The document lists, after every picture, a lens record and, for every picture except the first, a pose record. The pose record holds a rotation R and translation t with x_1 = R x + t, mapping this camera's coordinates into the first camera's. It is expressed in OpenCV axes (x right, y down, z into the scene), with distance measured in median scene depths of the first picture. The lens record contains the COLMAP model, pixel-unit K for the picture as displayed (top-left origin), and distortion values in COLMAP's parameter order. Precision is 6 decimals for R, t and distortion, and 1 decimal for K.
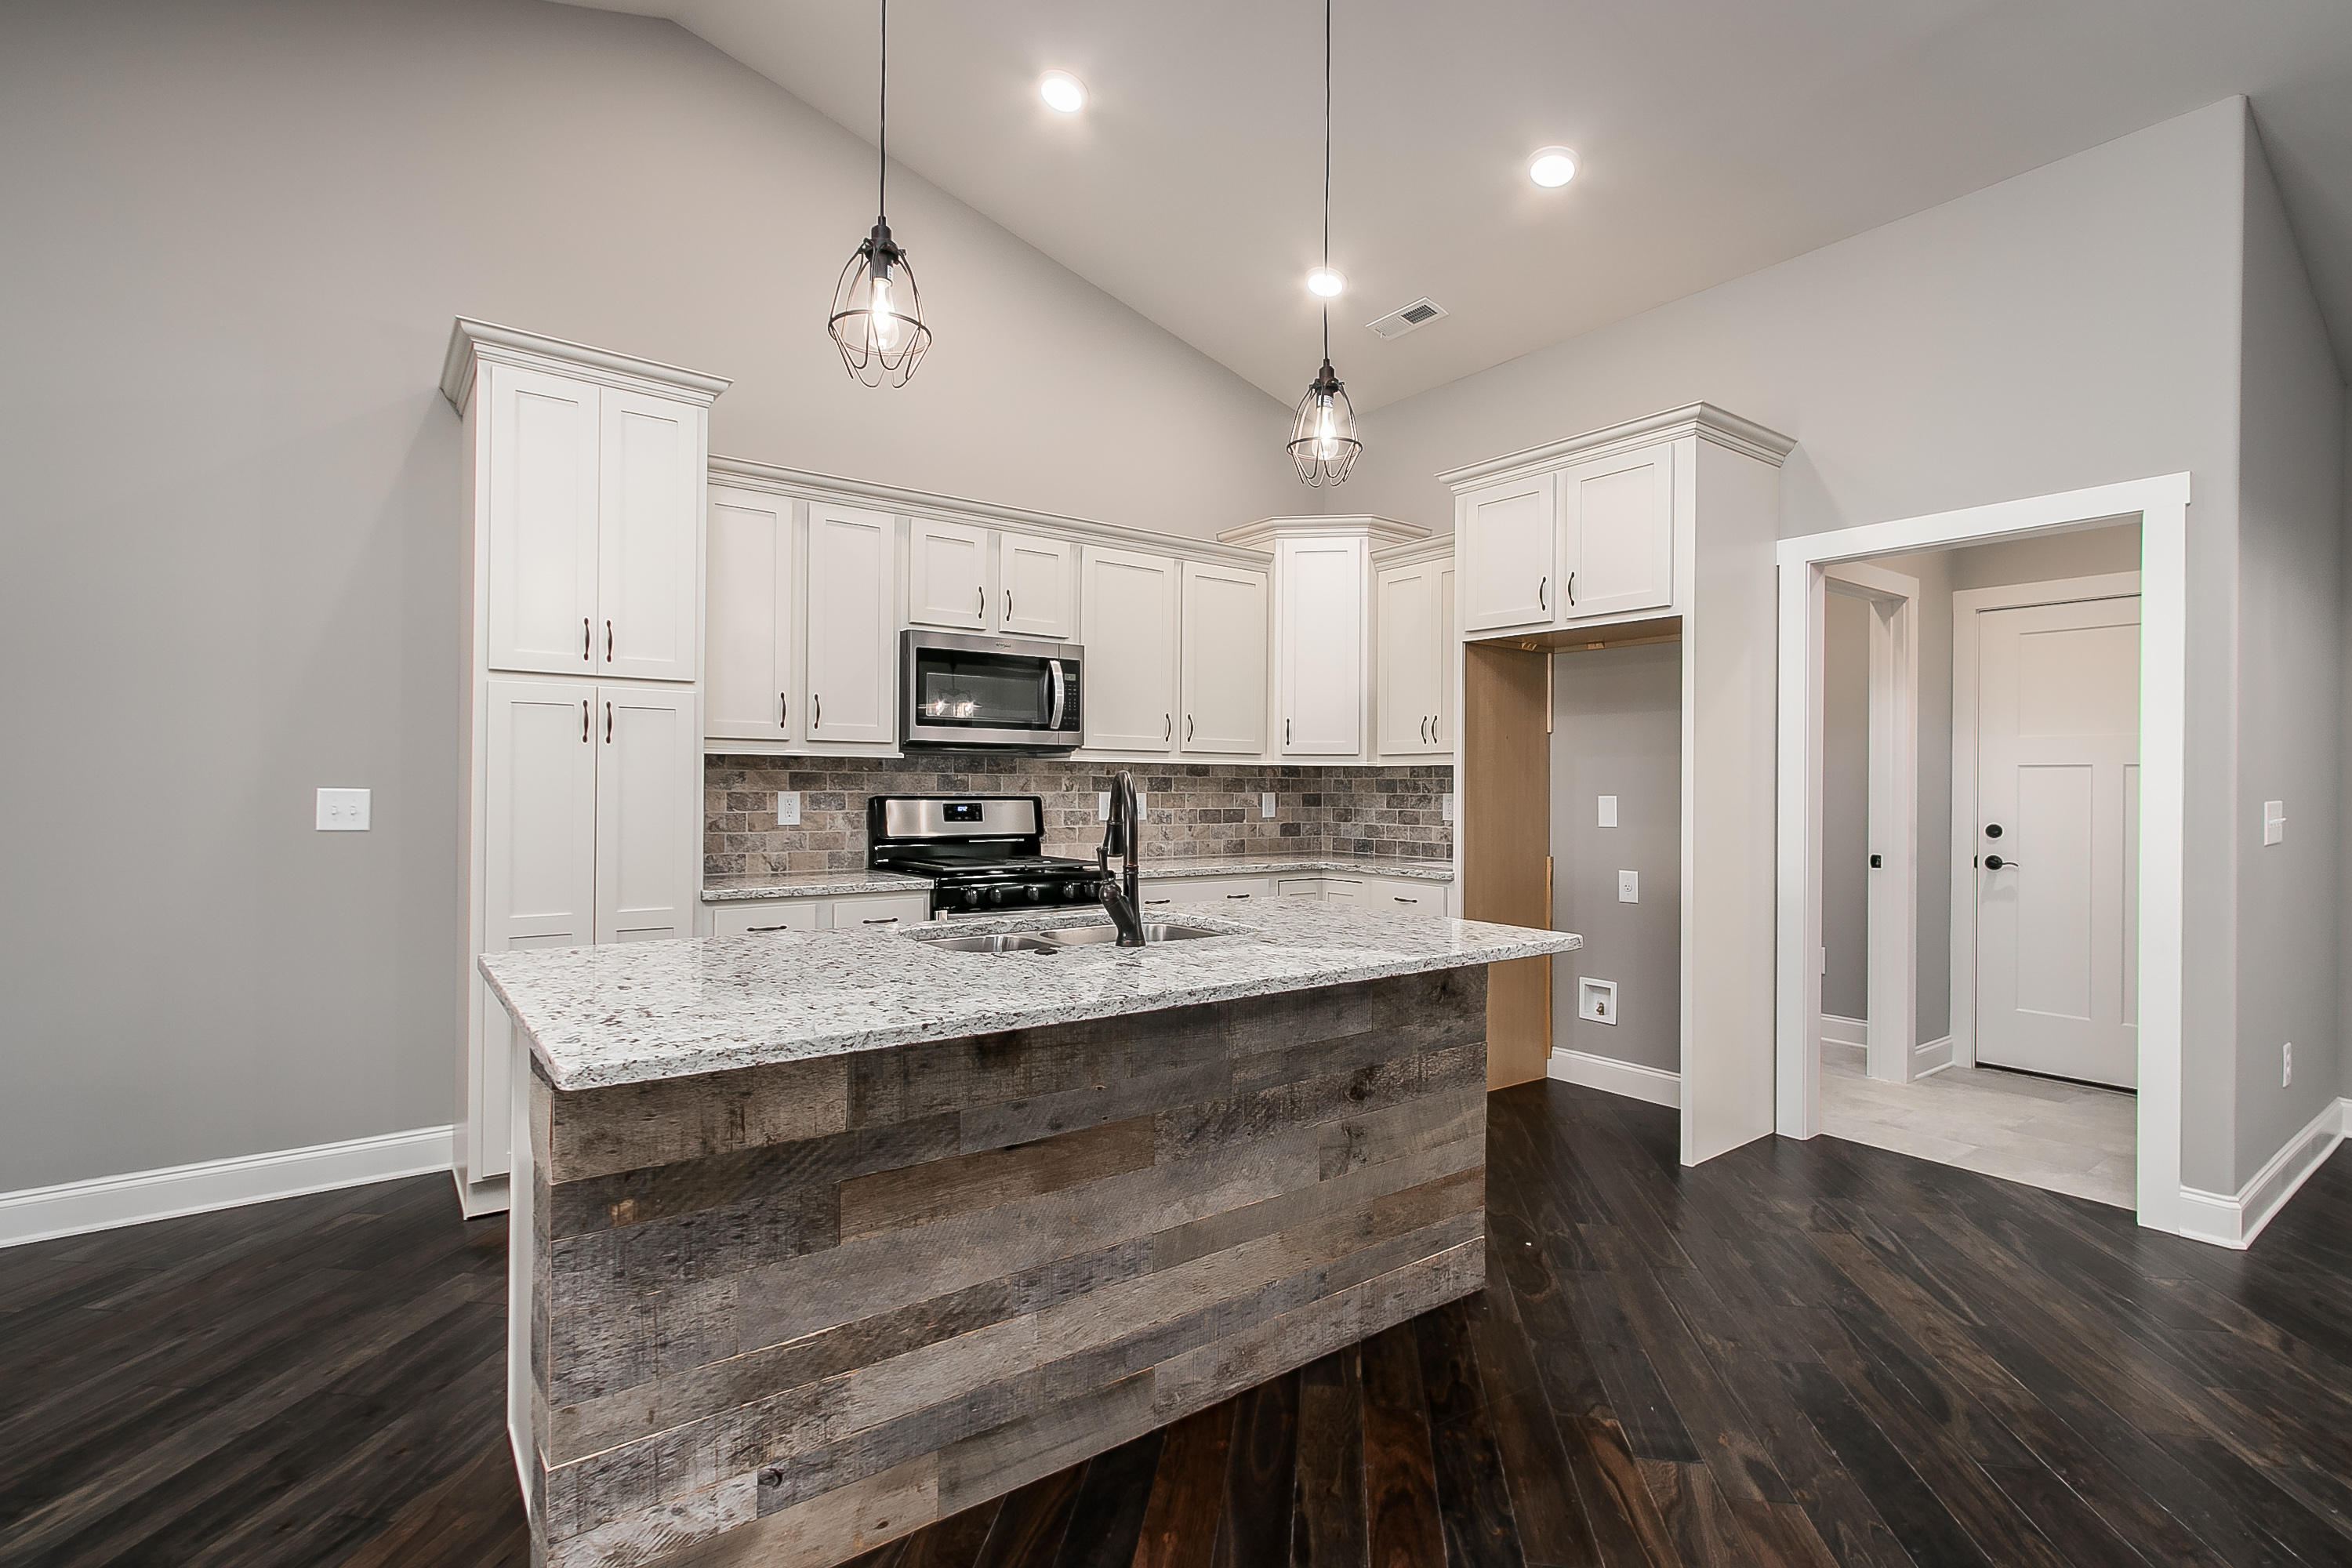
lens RADIAL K [[1103.6, 0, 1182.8], [0, 1103.6, 785.2], [0, 0, 1]] dist [0.000335, 0.001337]
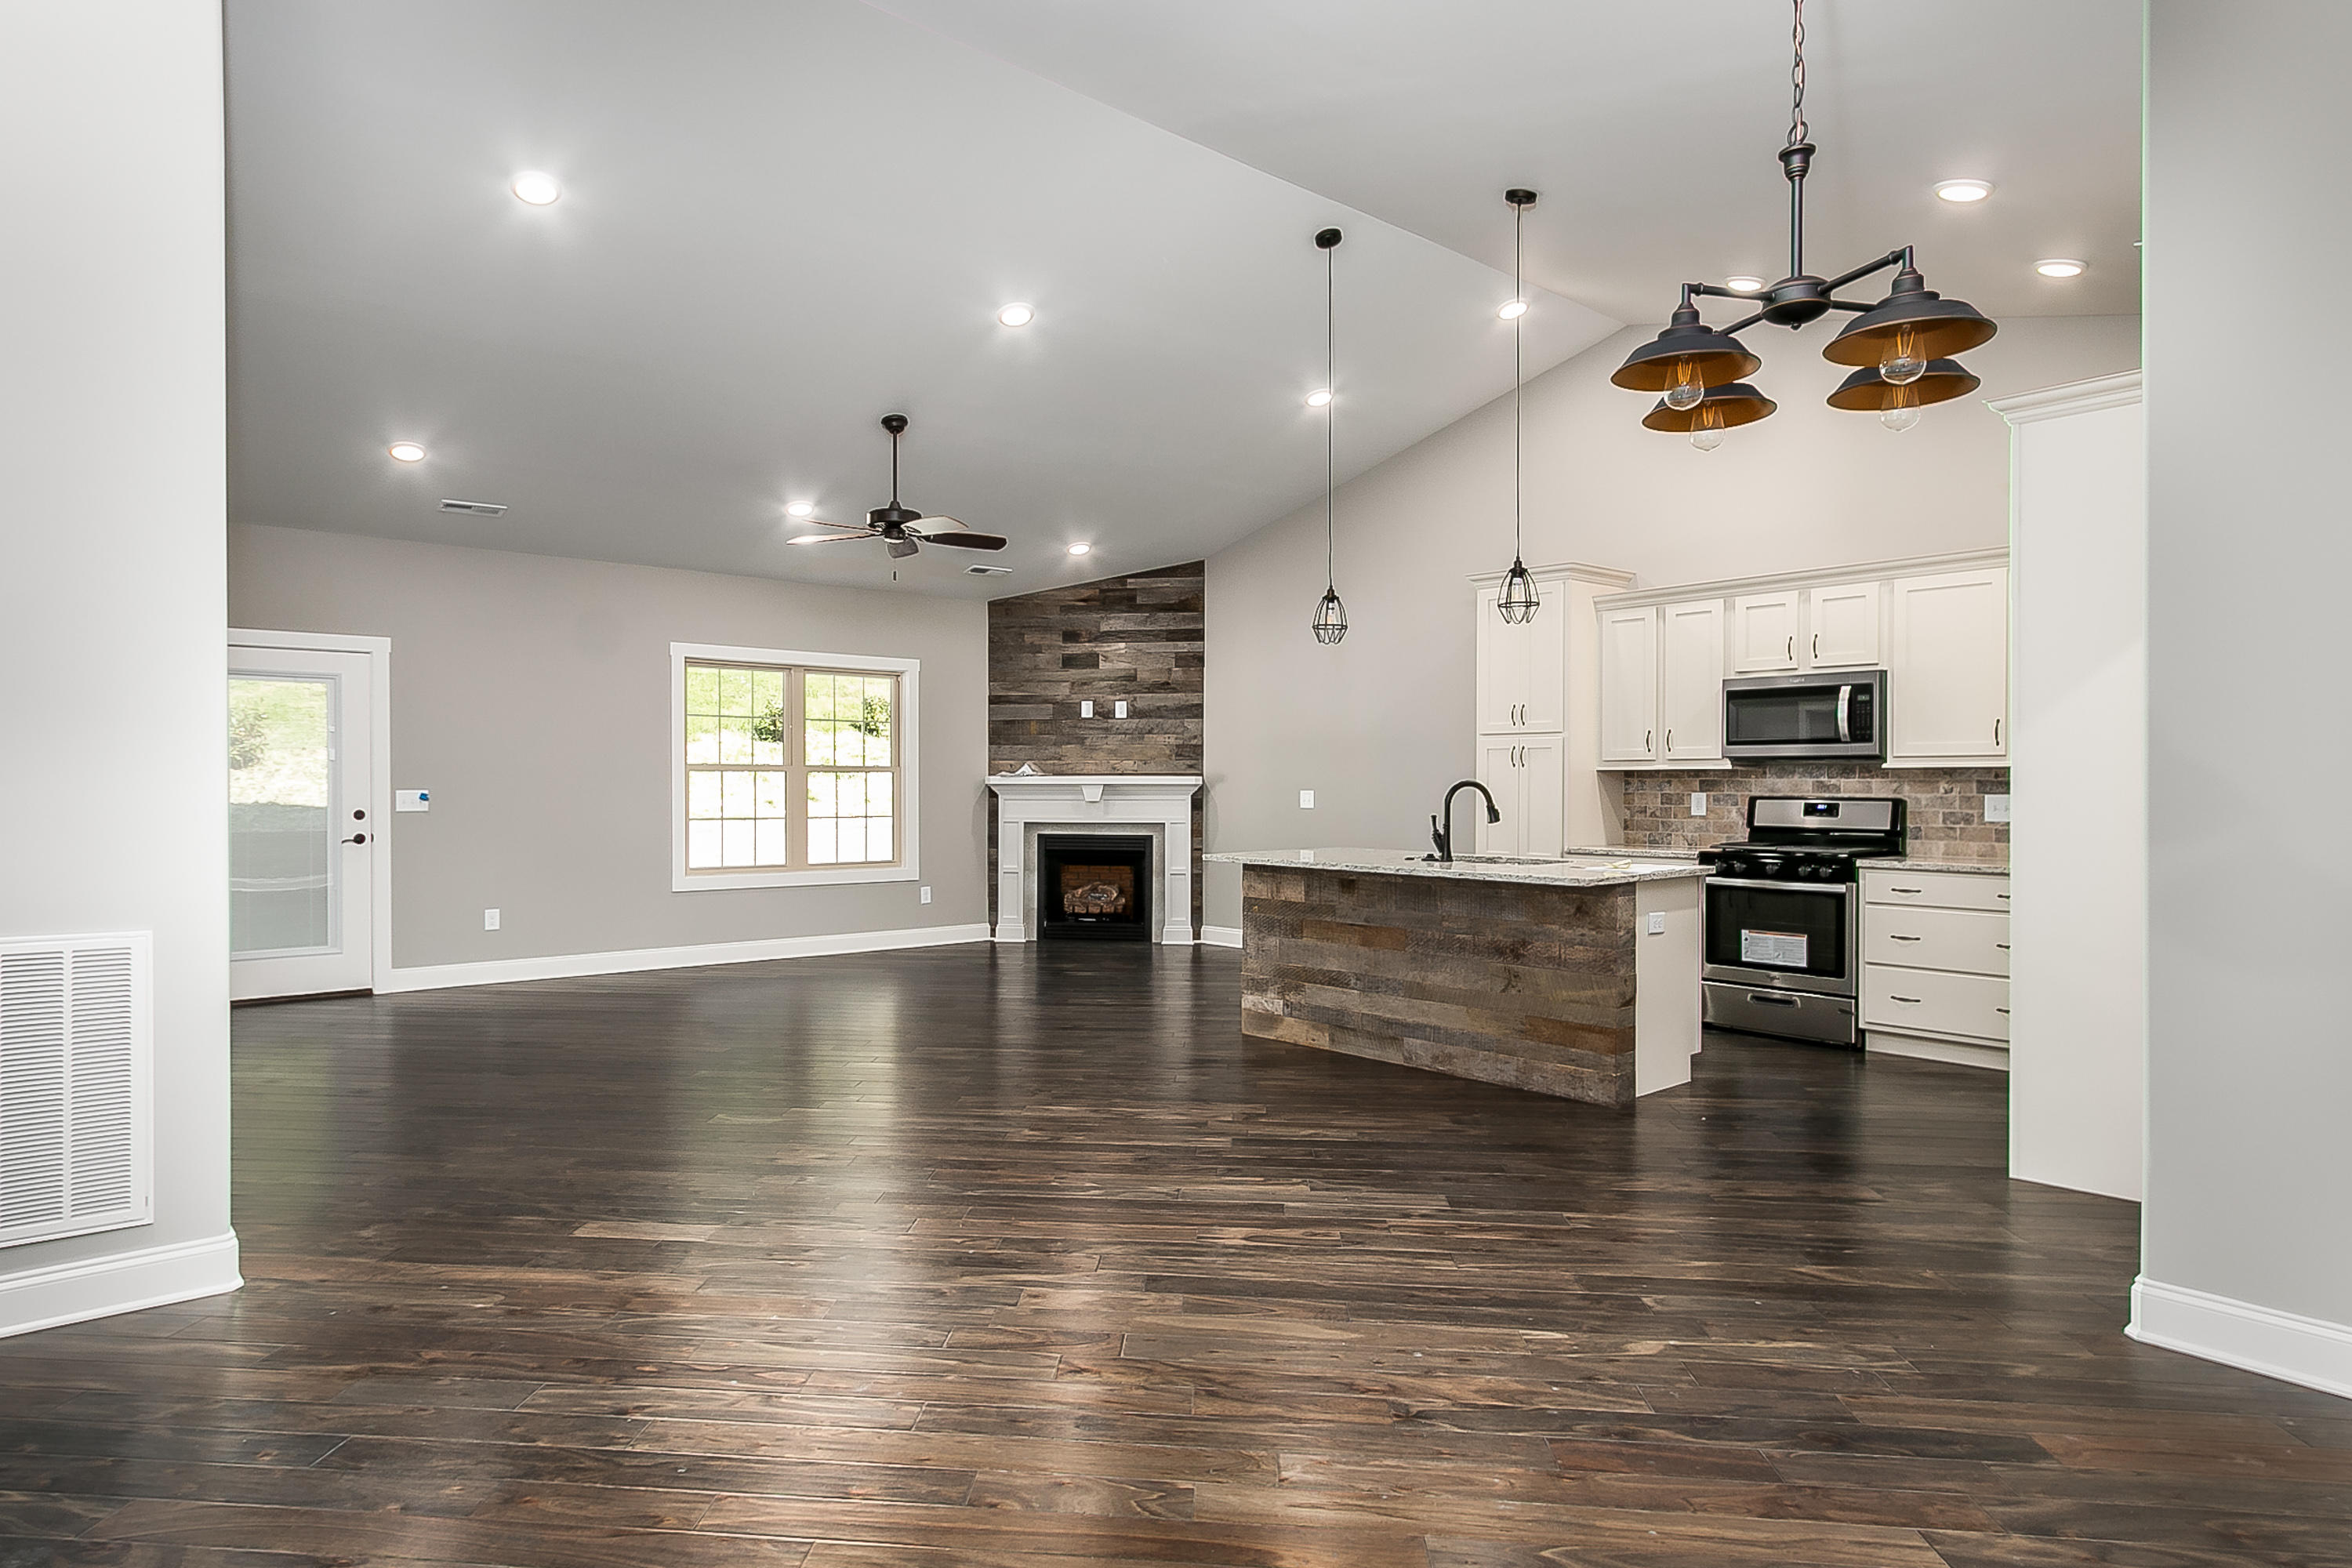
lens RADIAL K [[1325.9, 0, 1109.7], [0, 1325.9, 786.1], [0, 0, 1]] dist [-0.000742, 0.001423]
pose [[0.041049, -0.005586, -0.999142, 1.498378], [-0.000854, 0.999984, -0.005626, 0.007649], [0.999157, 0.001085, 0.041043, 0.145813]]
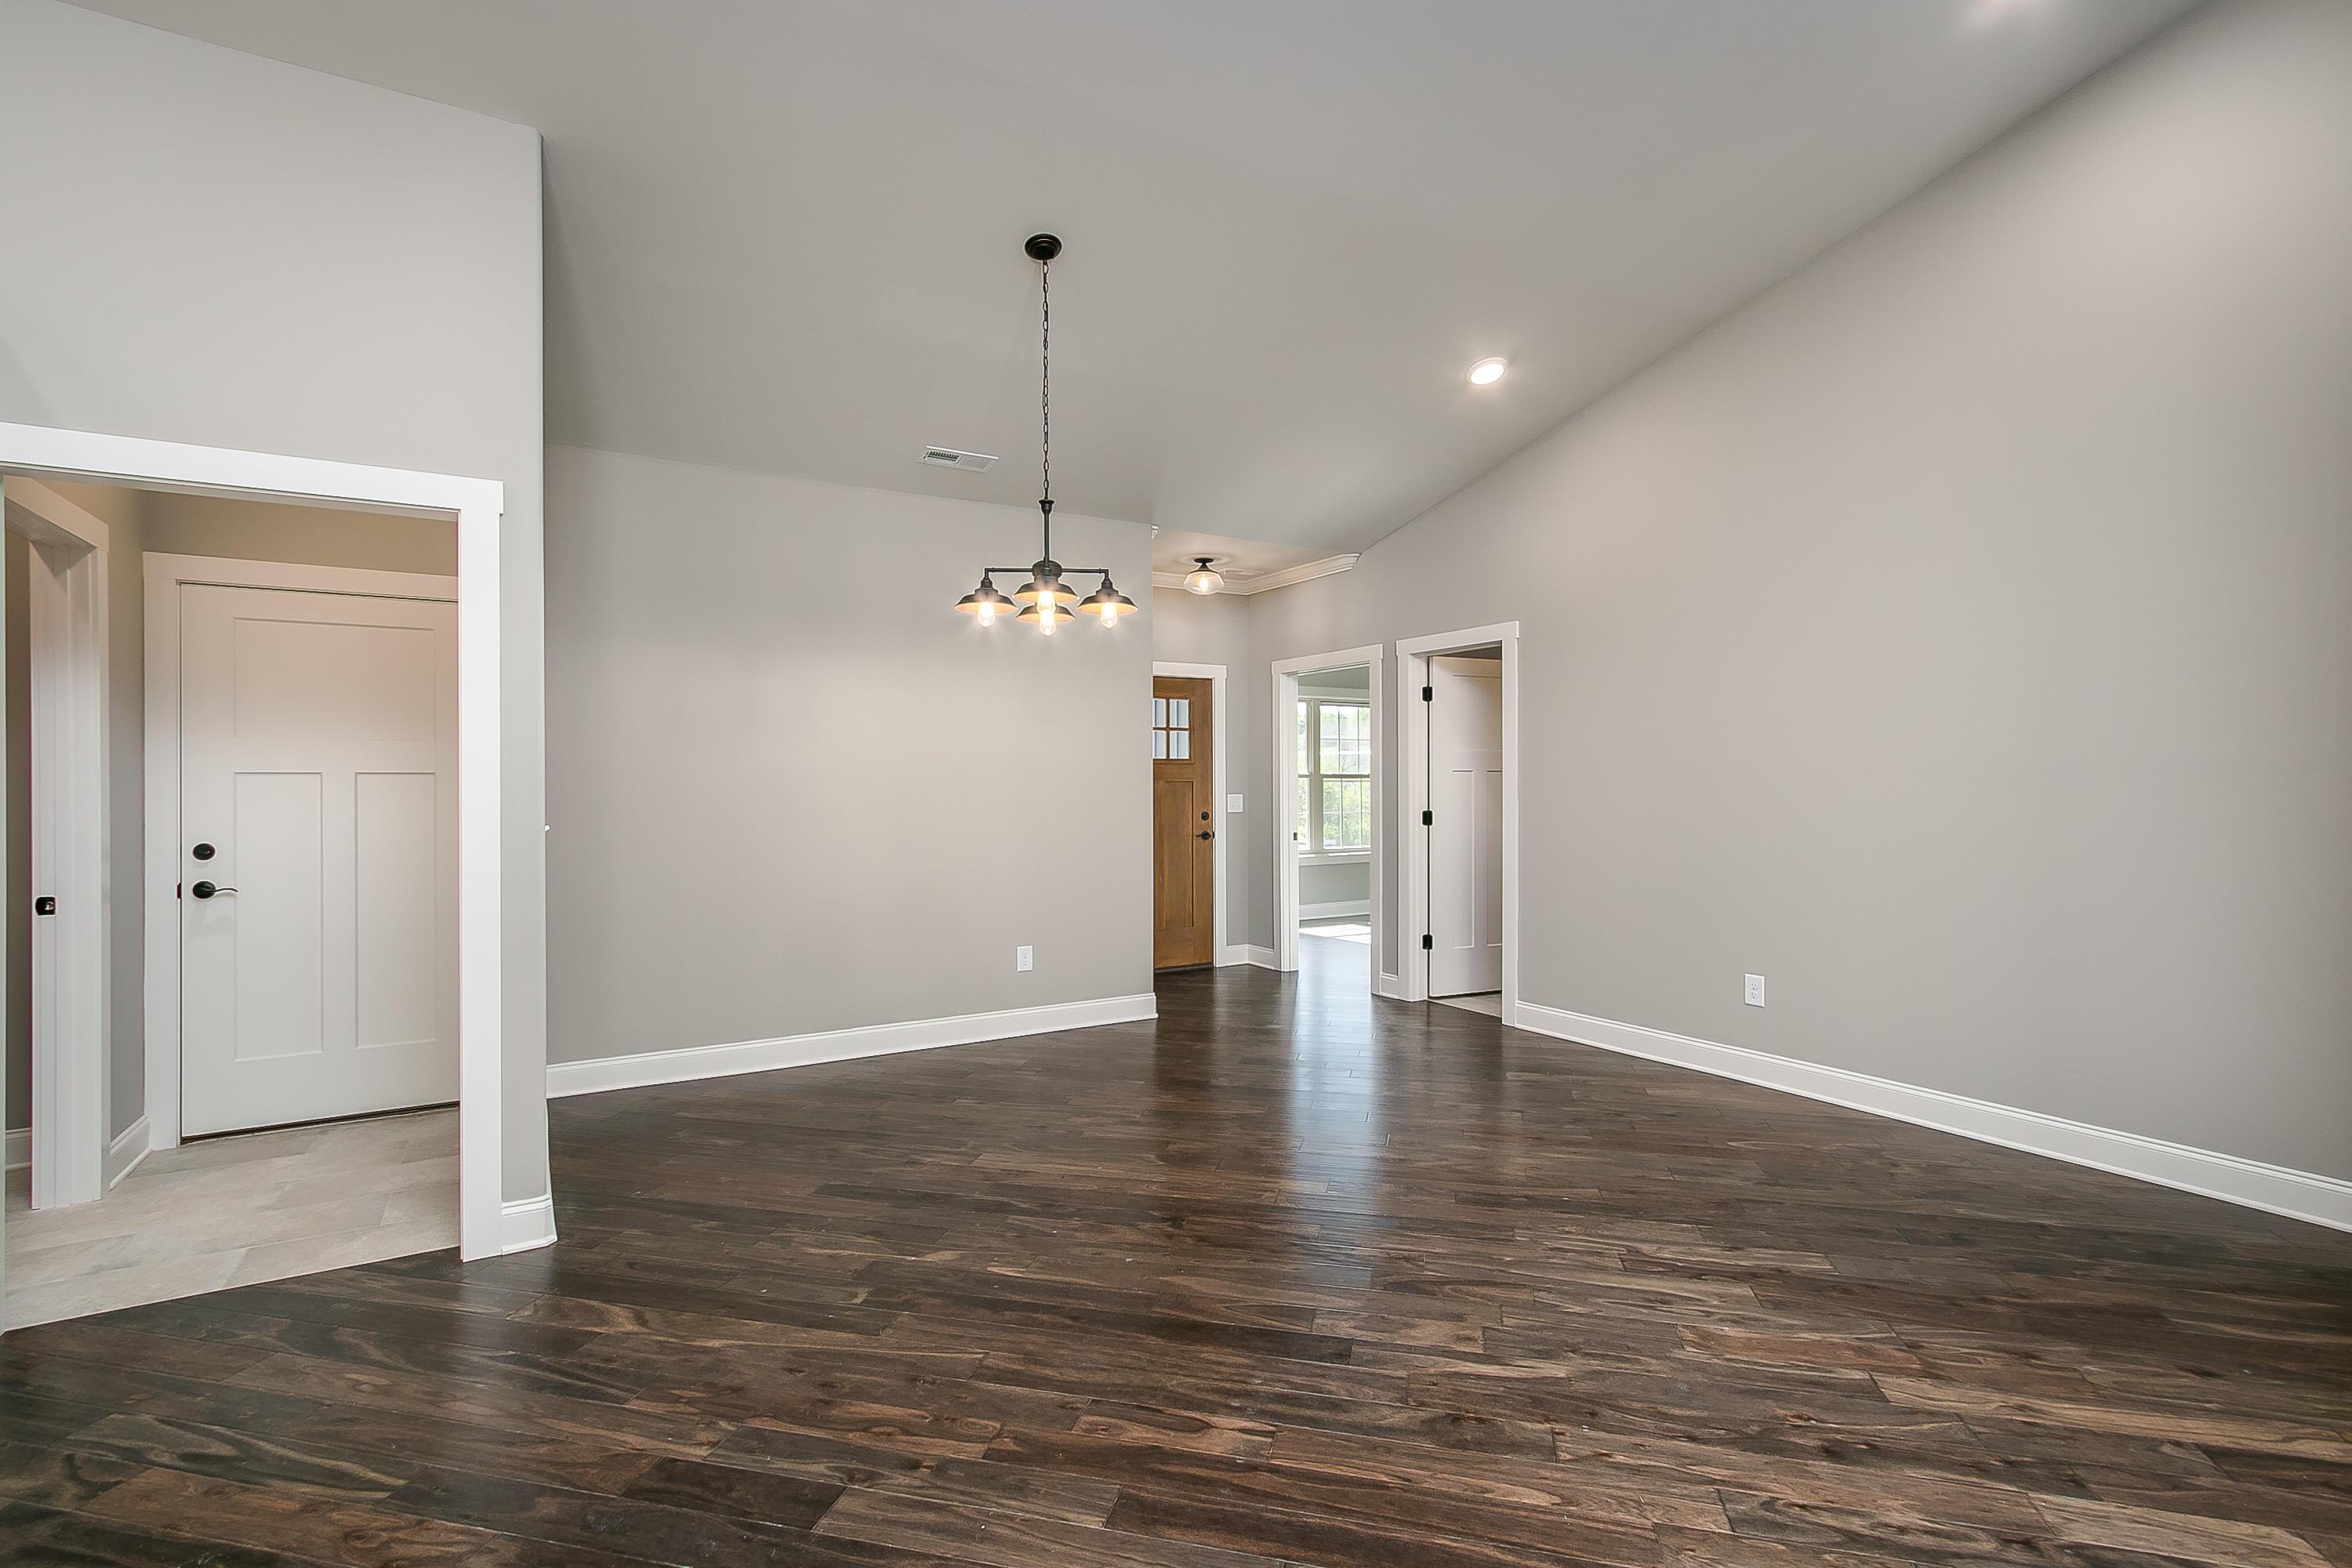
lens RADIAL K [[1083.8, 0, 1181.0], [0, 1083.8, 782.5], [0, 0, 1]] dist [-0.000902, 0.001320]
pose [[0.101969, -0.006000, 0.994769, 0.003975], [0.006981, 0.999962, 0.005316, -0.011714], [-0.994763, 0.006402, 0.102007, 0.236195]]
